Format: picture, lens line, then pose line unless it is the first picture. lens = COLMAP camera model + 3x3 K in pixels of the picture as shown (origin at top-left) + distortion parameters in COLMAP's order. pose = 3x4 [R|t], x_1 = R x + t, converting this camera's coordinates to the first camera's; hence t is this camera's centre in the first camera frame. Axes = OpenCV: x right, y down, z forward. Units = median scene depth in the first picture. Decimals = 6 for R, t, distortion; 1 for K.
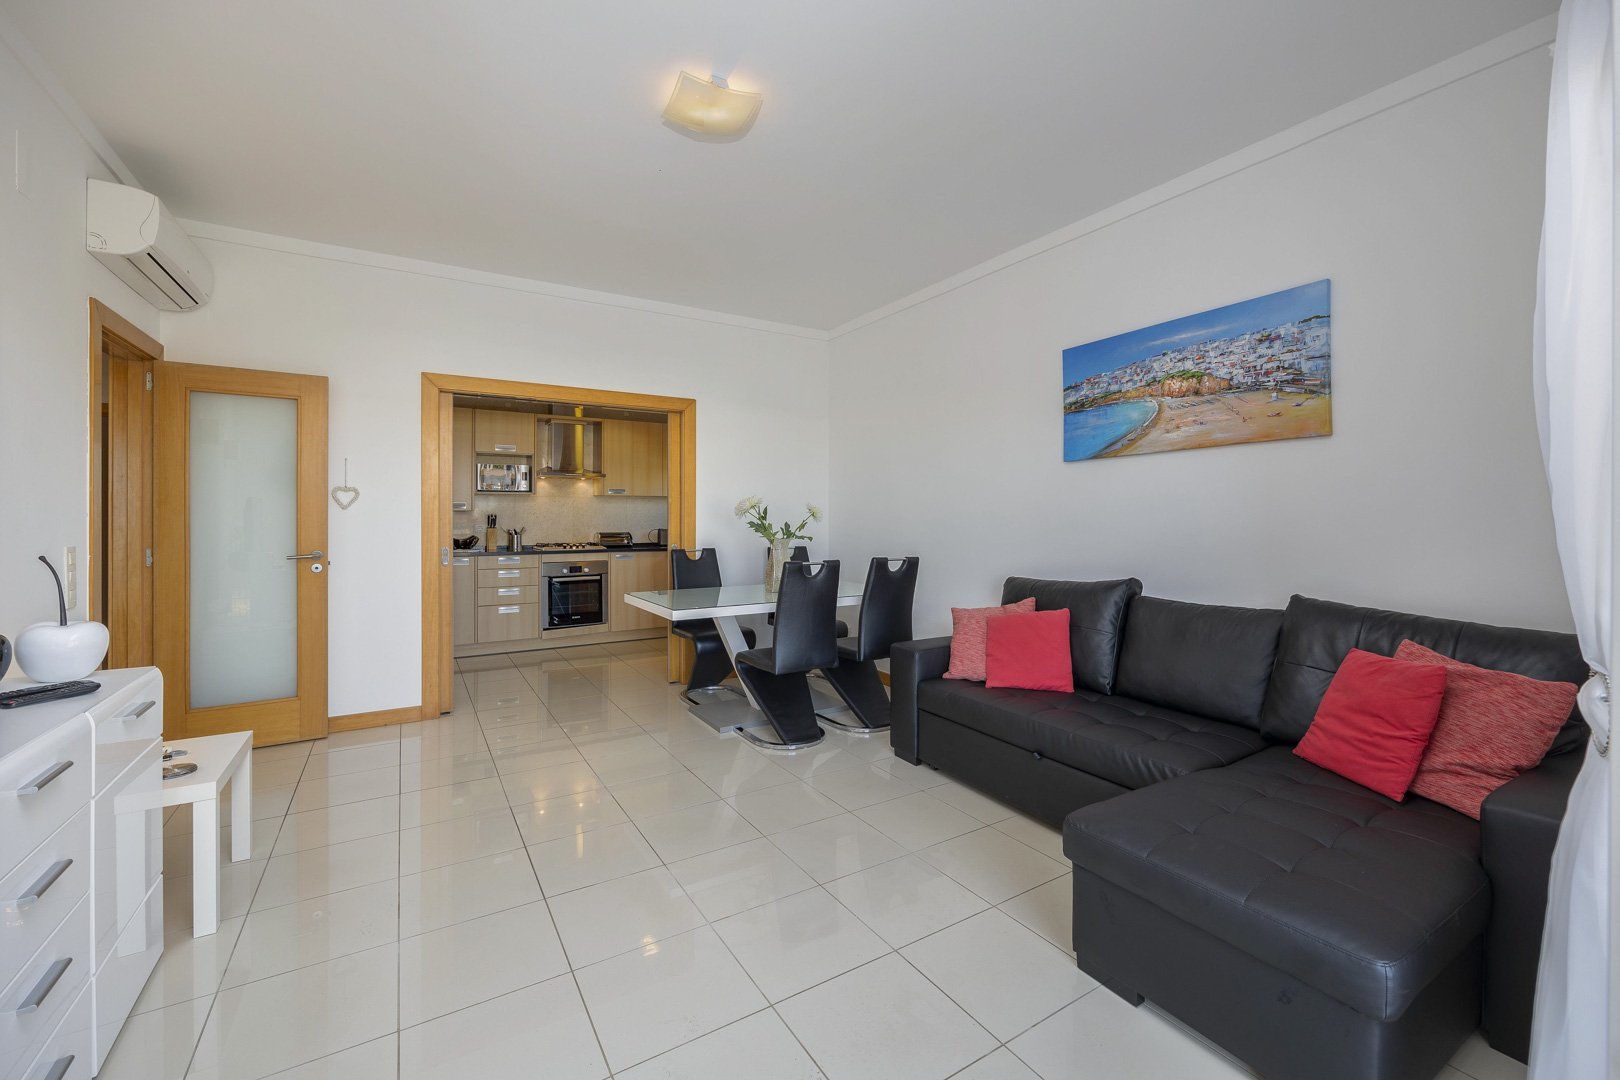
lens RADIAL K [[647.5, 0, 811.6], [0, 647.5, 533.3], [0, 0, 1]] dist [-0.003200, 0.000142]
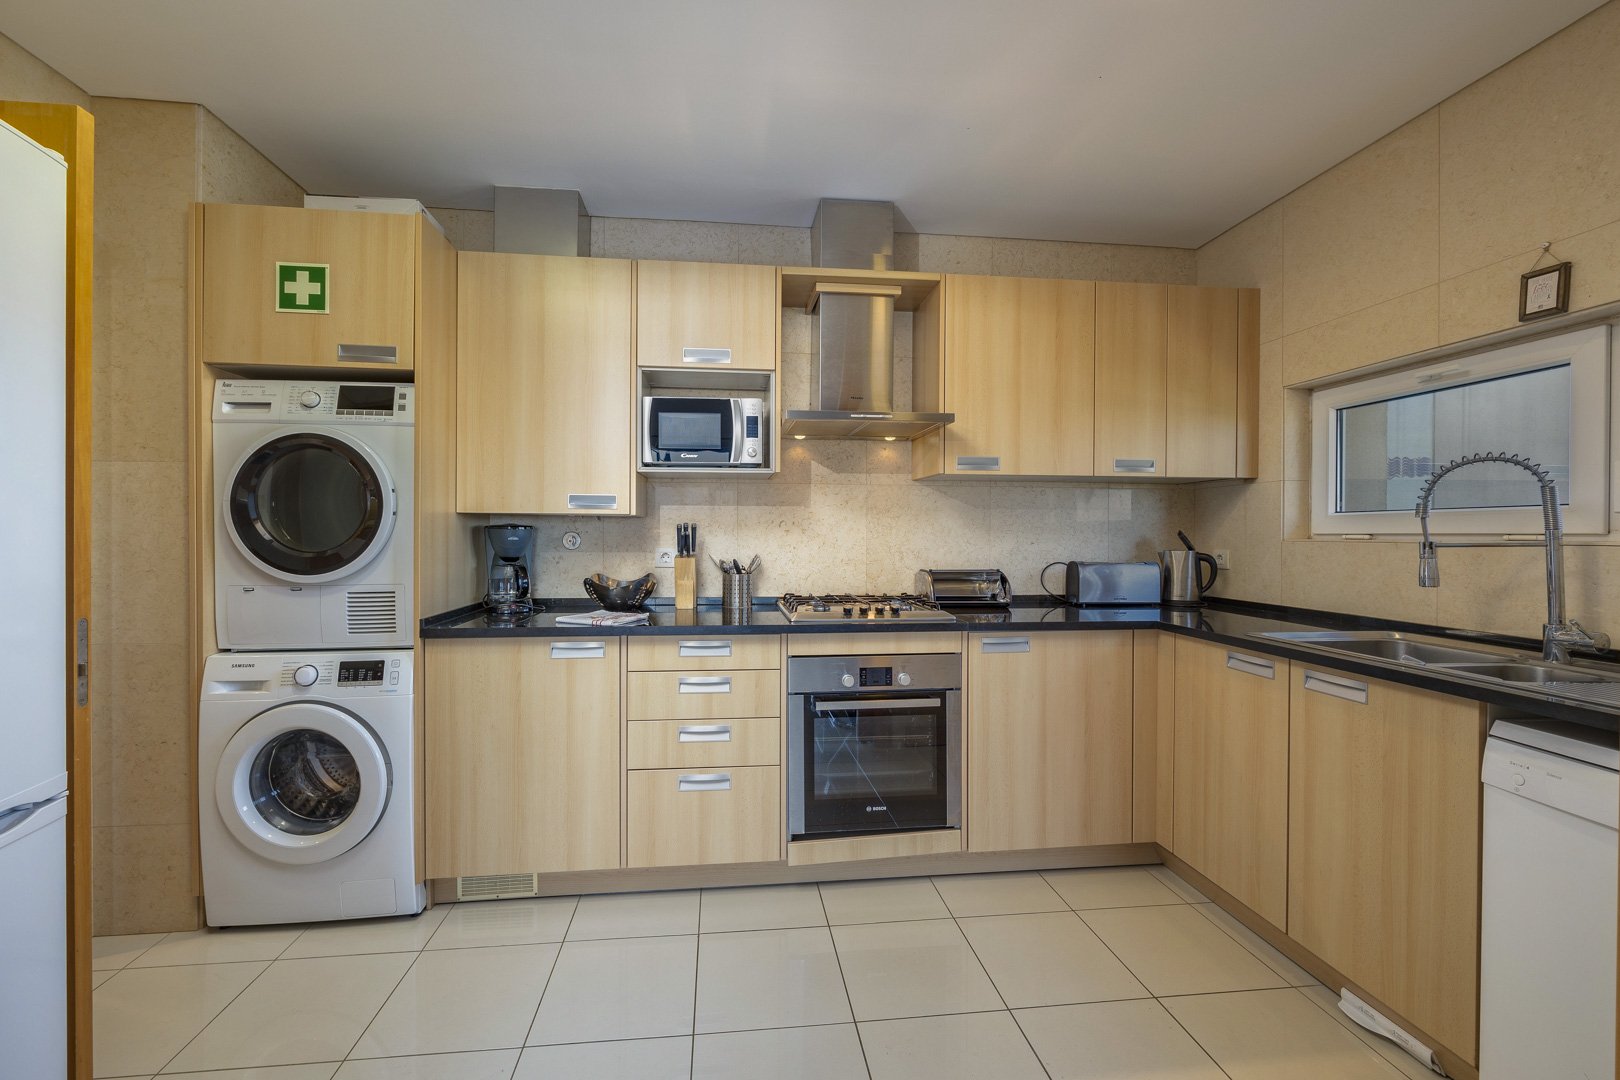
lens RADIAL K [[647.5, 0, 811.6], [0, 647.5, 533.3], [0, 0, 1]] dist [-0.003200, 0.000142]
pose [[0.911571, -0.000537, -0.411141, -0.247297], [-0.005774, 0.999884, -0.014107, -0.018355], [0.411101, 0.015233, 0.911462, 0.652443]]
